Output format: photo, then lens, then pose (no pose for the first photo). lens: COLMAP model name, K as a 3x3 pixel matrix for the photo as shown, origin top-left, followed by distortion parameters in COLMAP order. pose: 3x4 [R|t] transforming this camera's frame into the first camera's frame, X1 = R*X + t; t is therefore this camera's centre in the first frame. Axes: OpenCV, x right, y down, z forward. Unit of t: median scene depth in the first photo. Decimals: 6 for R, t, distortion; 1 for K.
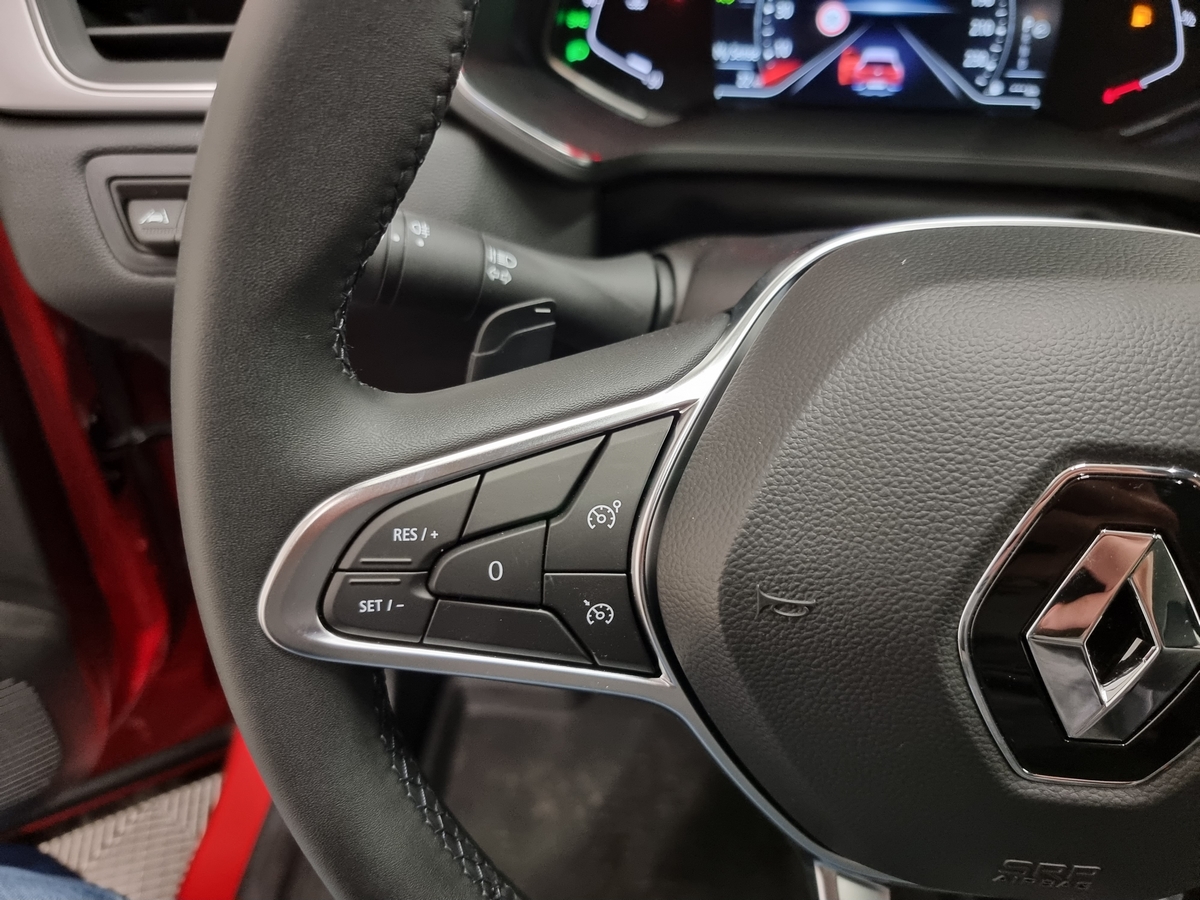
lens RADIAL K [[874.9, 0, 602.1], [0, 874.9, 457.8], [0, 0, 1]] dist [0.019239, -0.036075]
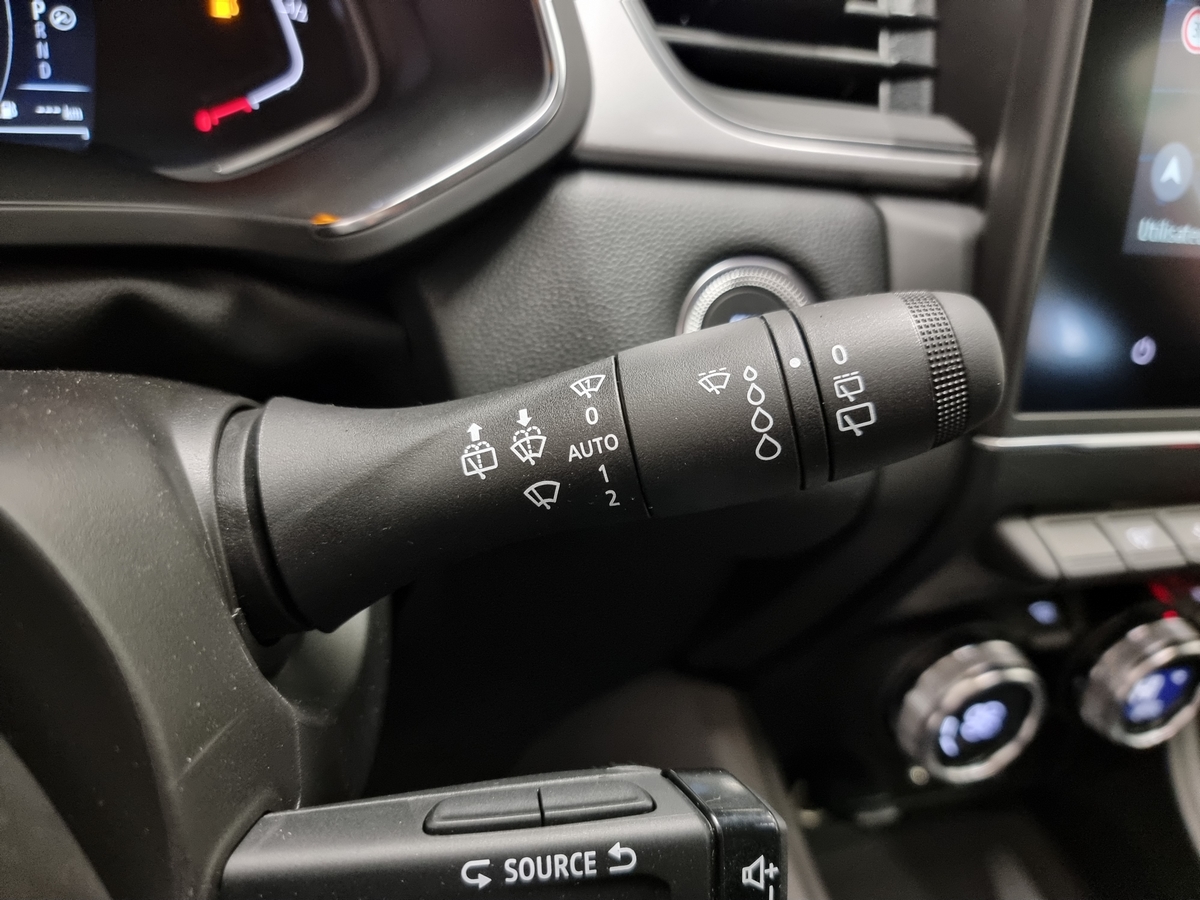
lens RADIAL K [[899.0, 0, 602.1], [0, 899.0, 465.3], [0, 0, 1]] dist [-0.001011, -0.029936]
pose [[0.858223, -0.163147, 0.486659, 0.471786], [0.223735, 0.972231, -0.068628, -0.053353], [-0.461949, 0.167781, 0.870892, 0.330981]]
